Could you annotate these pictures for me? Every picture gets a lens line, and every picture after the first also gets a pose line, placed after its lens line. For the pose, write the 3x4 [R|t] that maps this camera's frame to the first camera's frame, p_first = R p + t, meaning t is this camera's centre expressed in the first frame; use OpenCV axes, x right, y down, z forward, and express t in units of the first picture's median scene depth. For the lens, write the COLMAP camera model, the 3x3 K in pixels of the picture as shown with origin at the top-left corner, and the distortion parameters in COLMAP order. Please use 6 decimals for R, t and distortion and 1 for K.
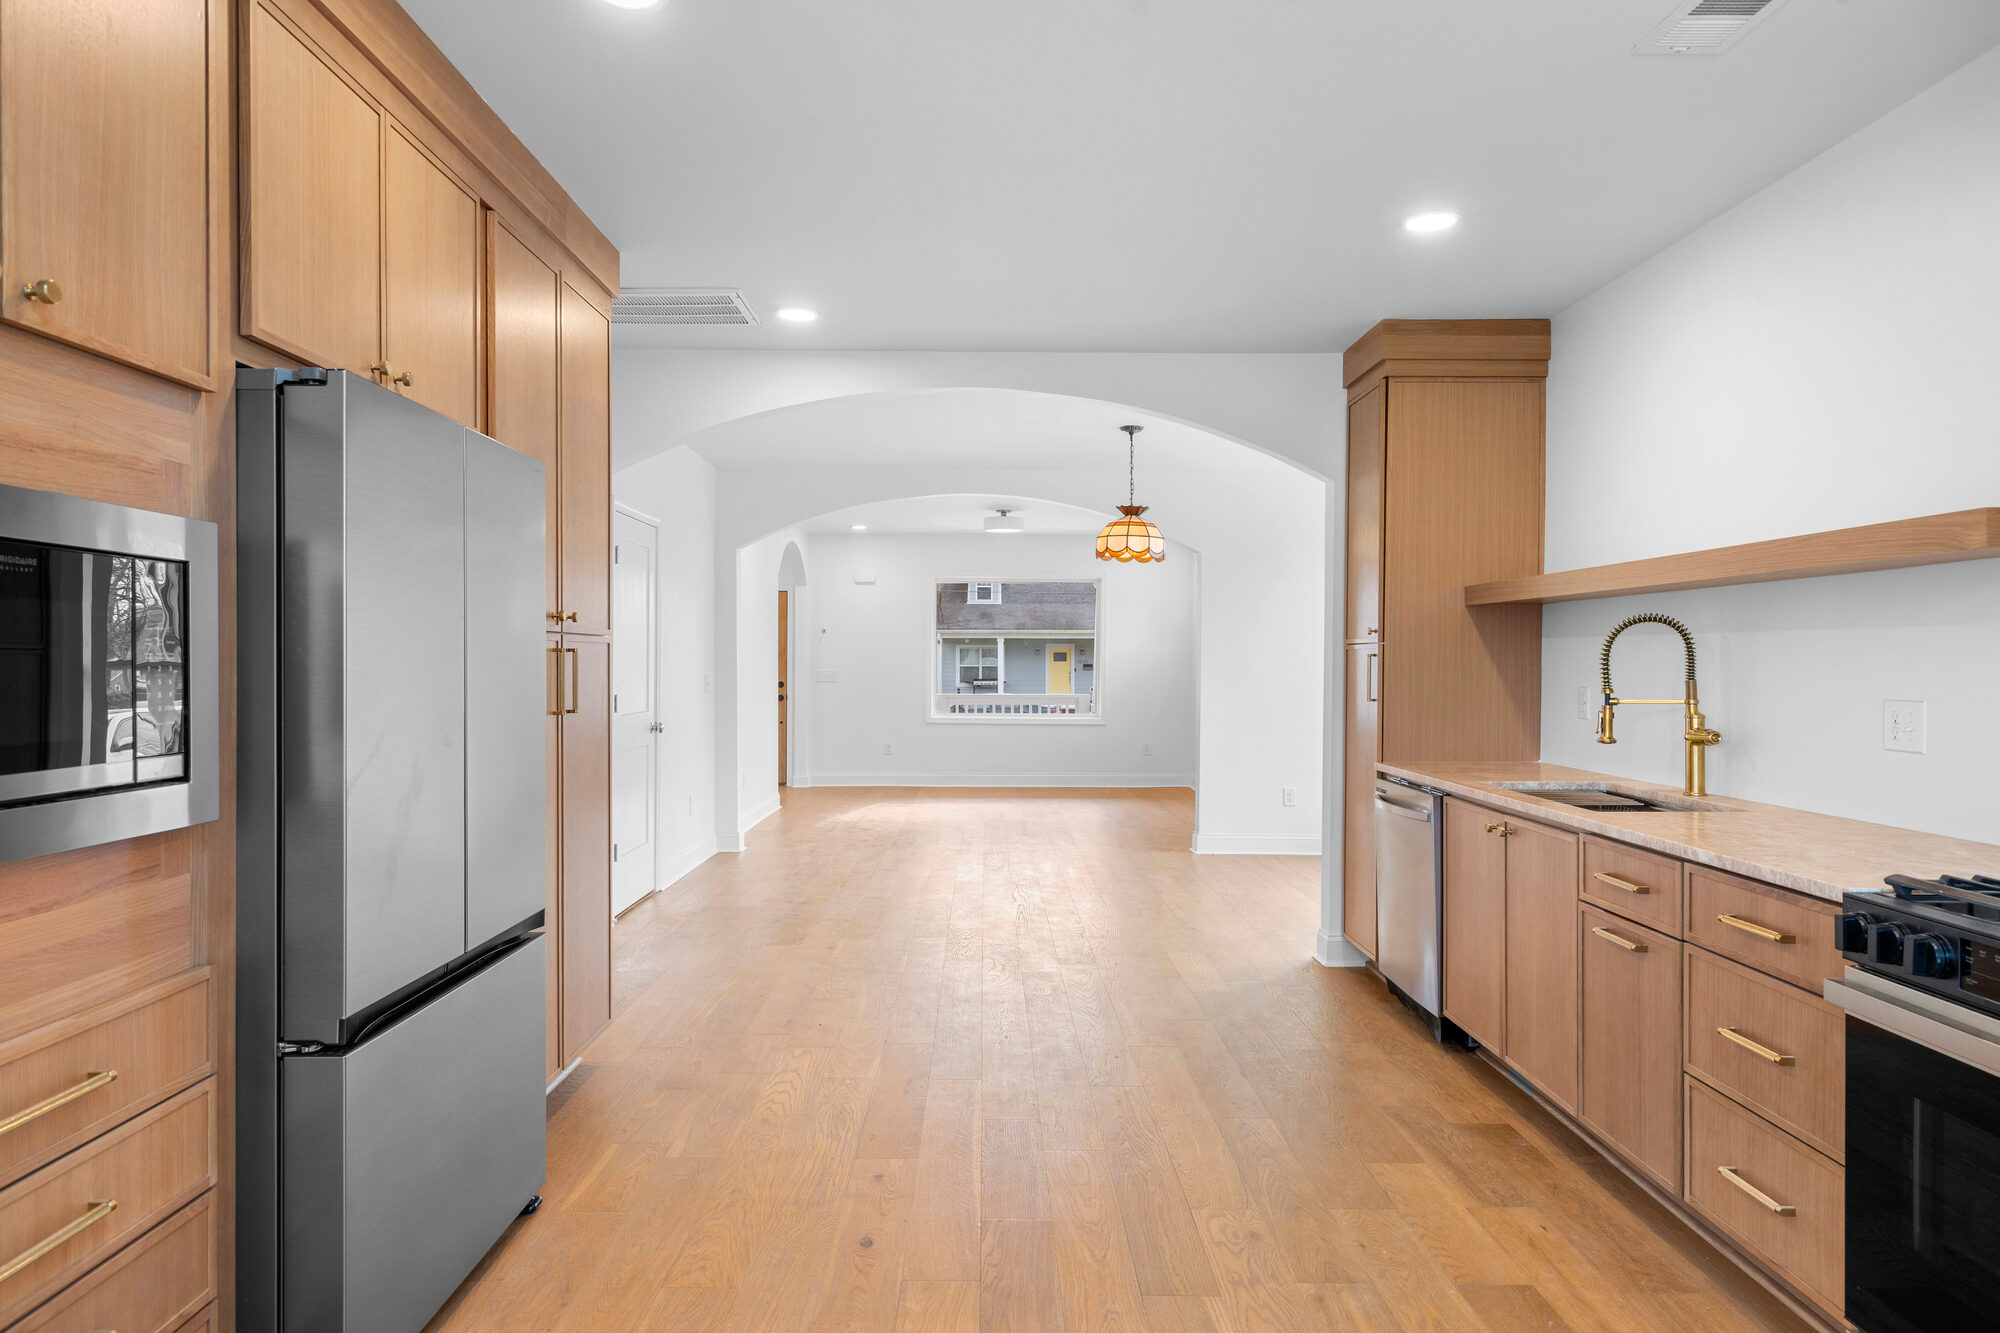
lens RADIAL K [[1194.8, 0, 991.5], [0, 1194.8, 661.3], [0, 0, 1]] dist [0.008242, 0.002152]
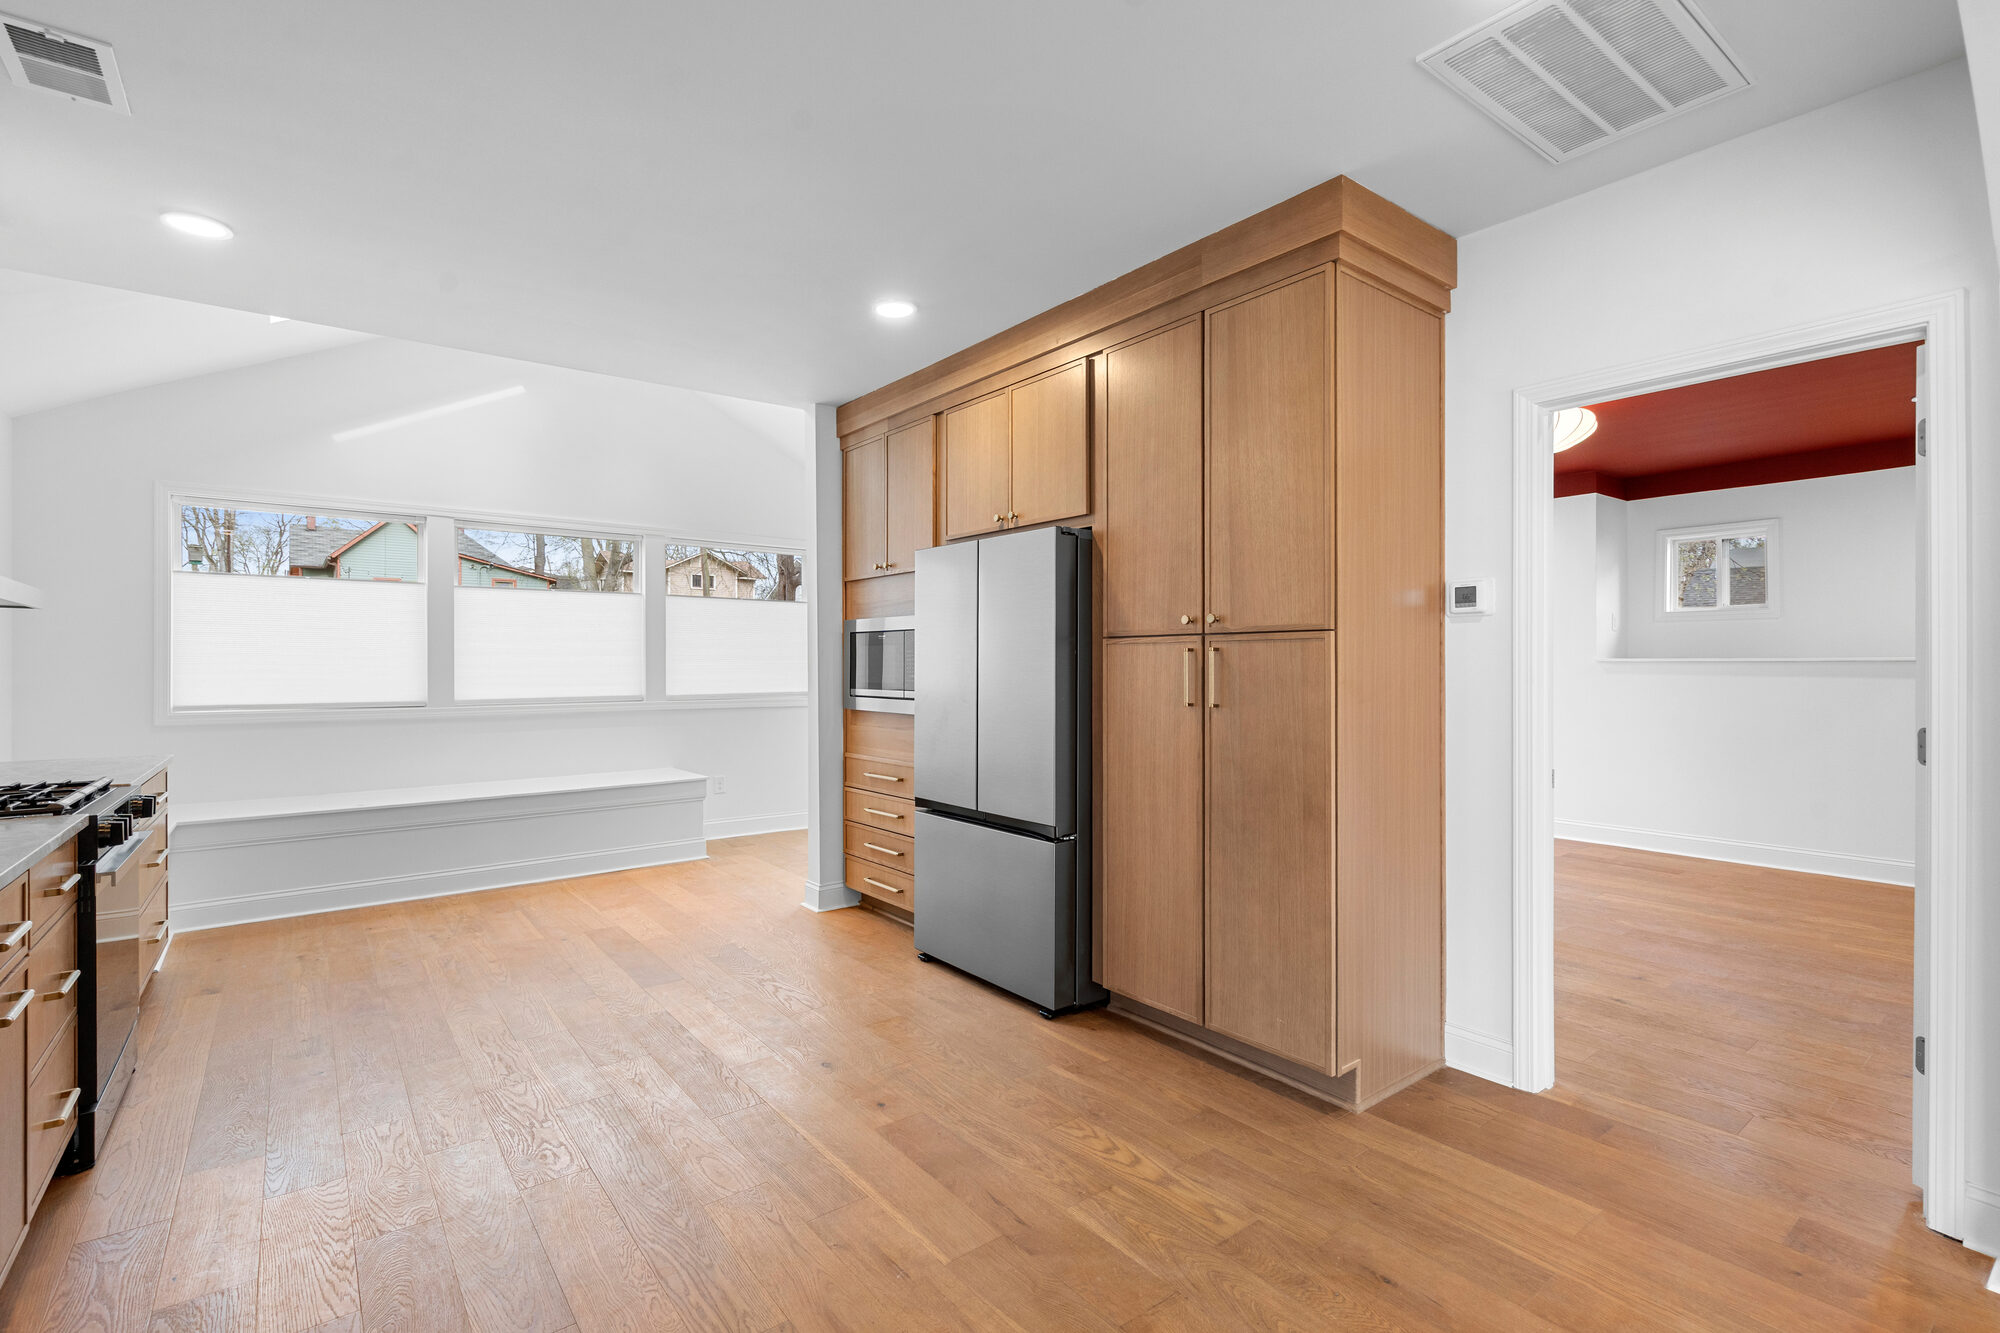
lens RADIAL K [[903.7, 0, 991.6], [0, 903.7, 663.3], [0, 0, 1]] dist [-0.007841, 0.002919]
pose [[-0.793724, -0.001723, -0.608276, 0.220597], [0.000269, 0.999995, -0.003184, 0.004549], [0.608278, -0.002690, -0.793719, 1.101496]]
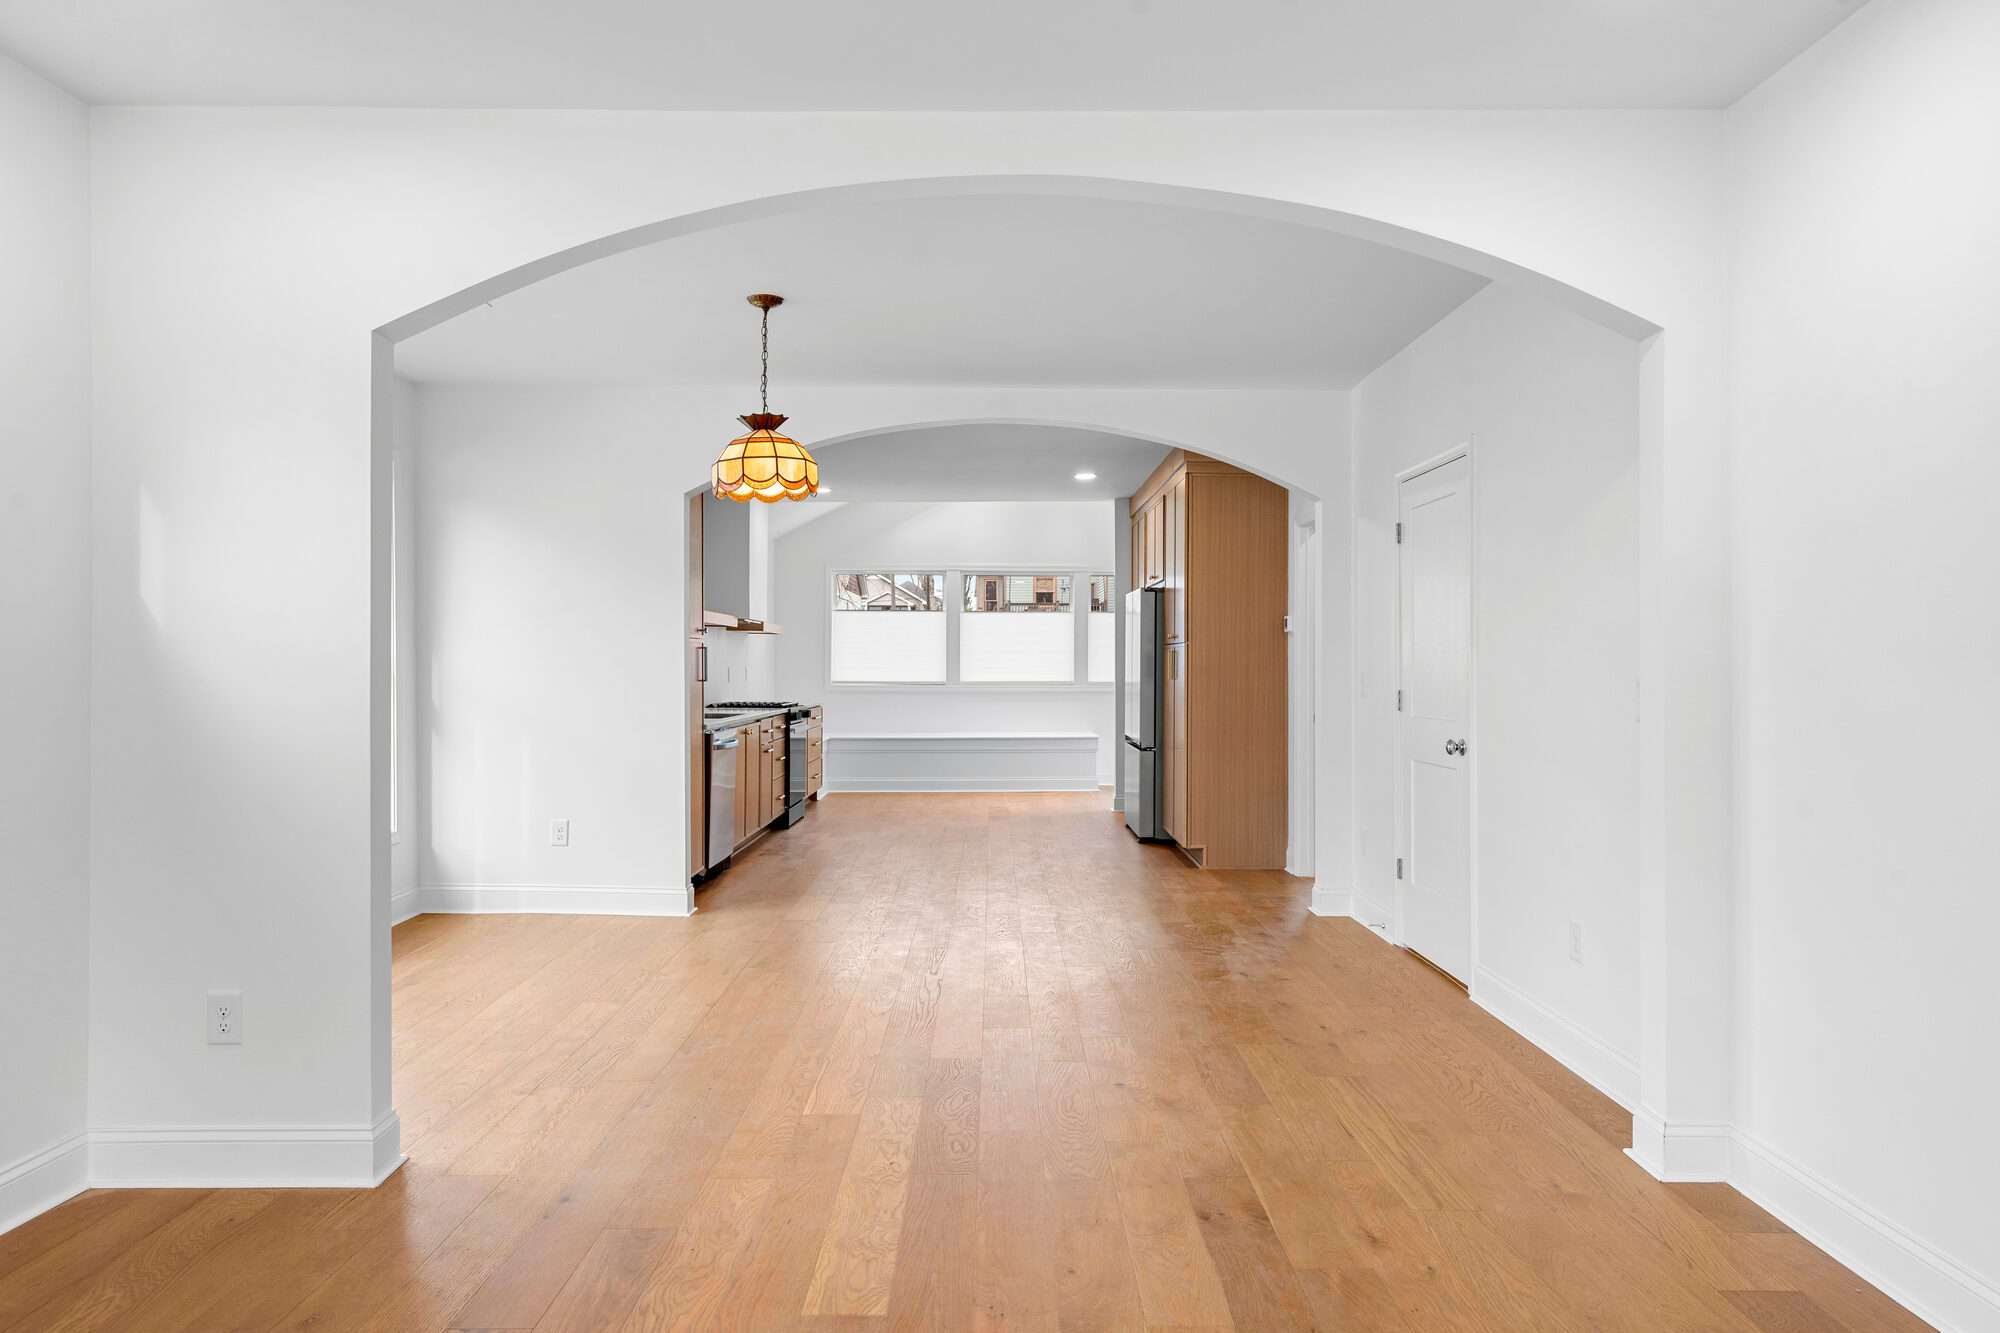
lens RADIAL K [[1228.2, 0, 991.6], [0, 1228.2, 665.8], [0, 0, 1]] dist [0.001372, -0.002158]
pose [[-0.999970, -0.004439, 0.006295, -0.020657], [-0.004435, 0.999990, 0.000664, 0.013060], [-0.006298, 0.000636, -0.999980, 2.359386]]
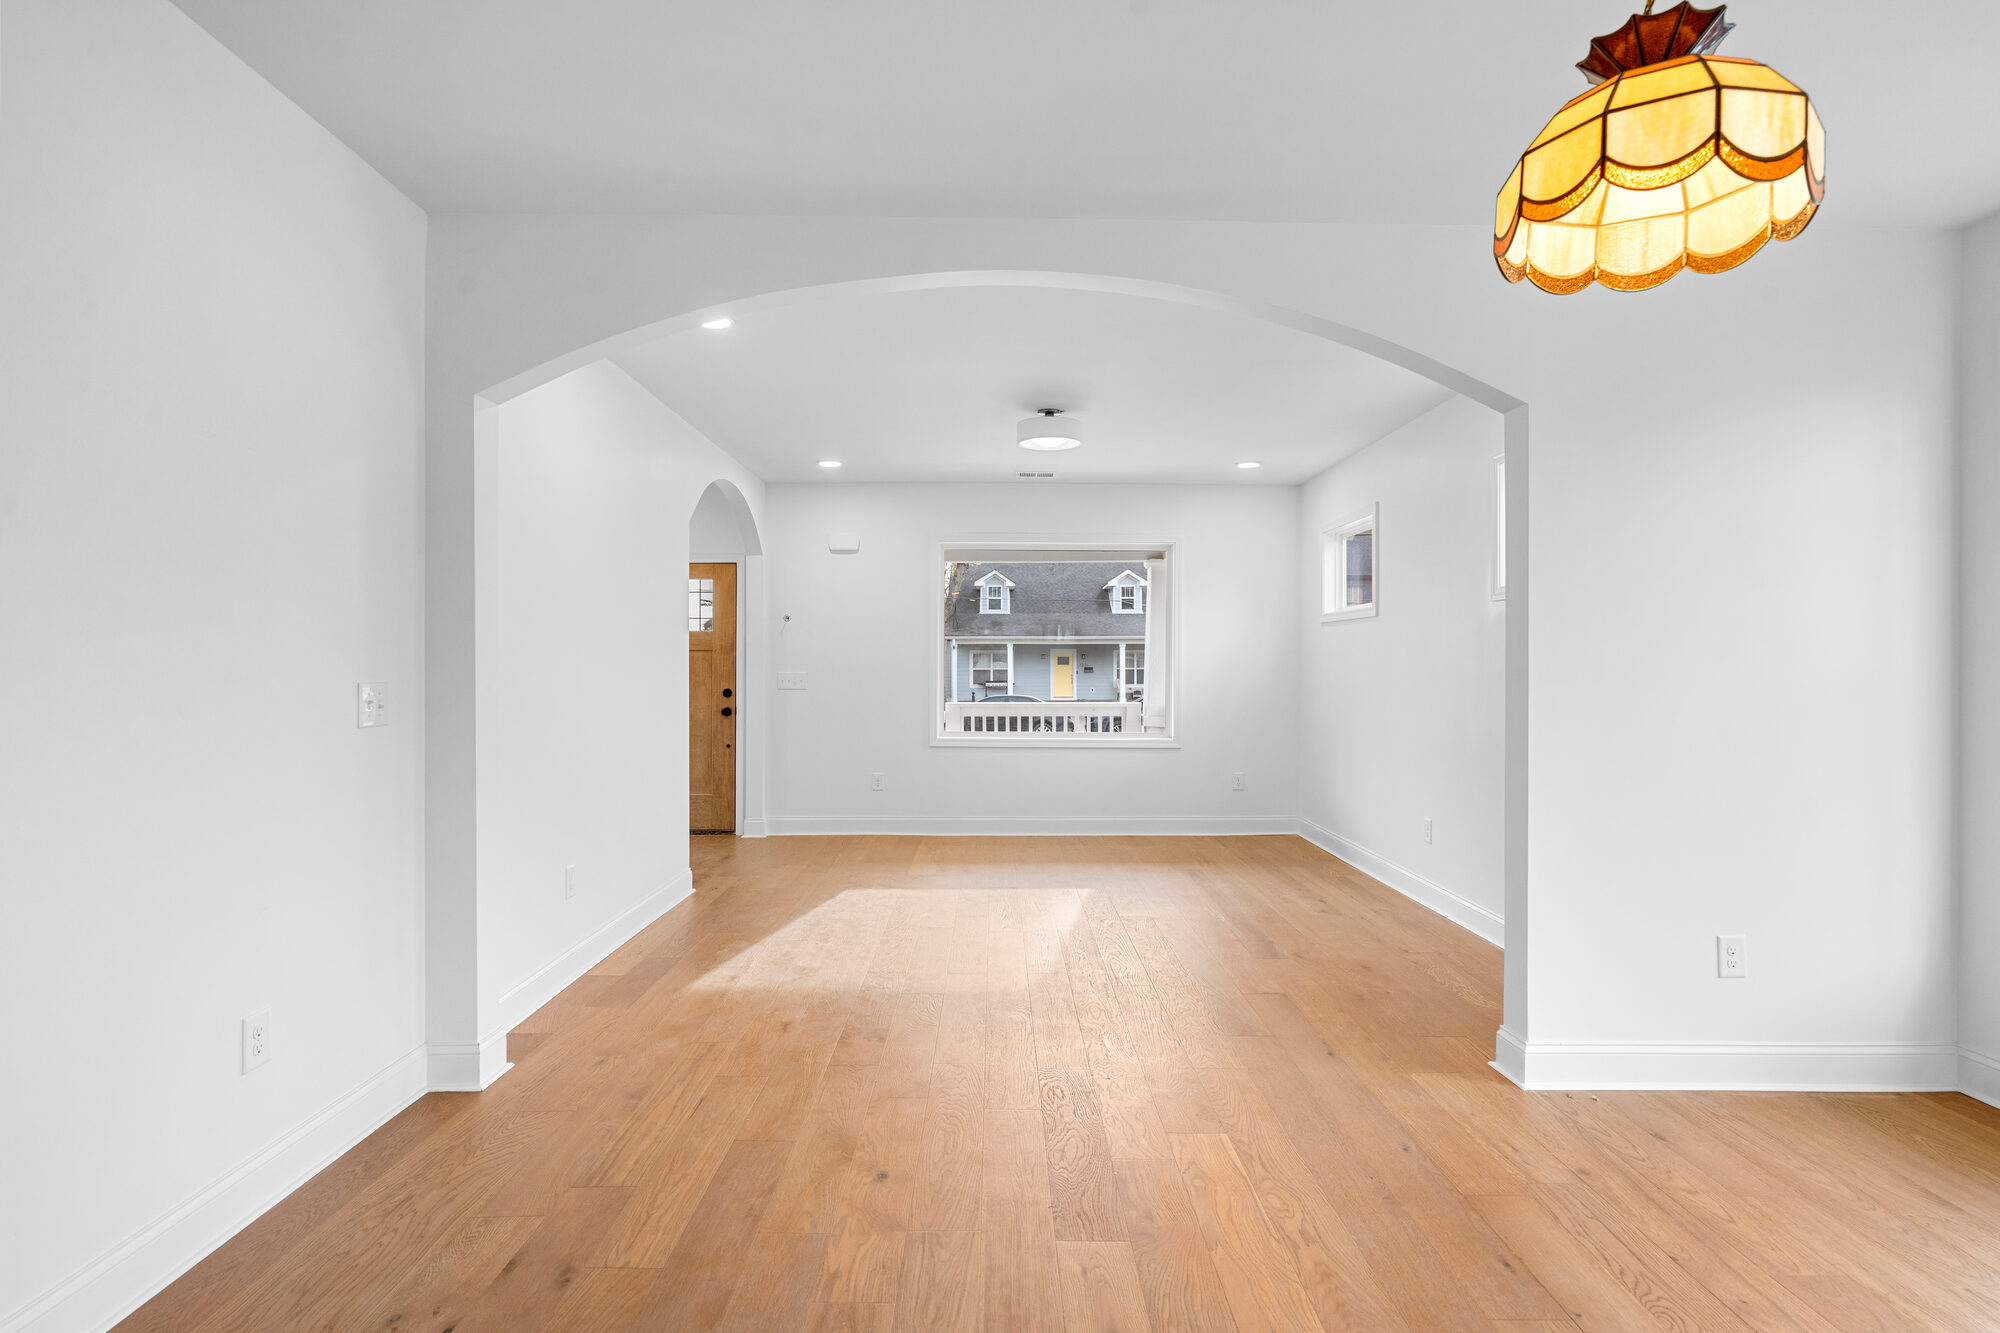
lens RADIAL K [[956.7, 0, 992.0], [0, 956.7, 662.1], [0, 0, 1]] dist [-0.003318, 0.005103]
pose [[0.999977, -0.003264, -0.006001, -0.035611], [0.003239, 0.999986, -0.004174, 0.010043], [0.006014, 0.004154, 0.999973, 1.108704]]
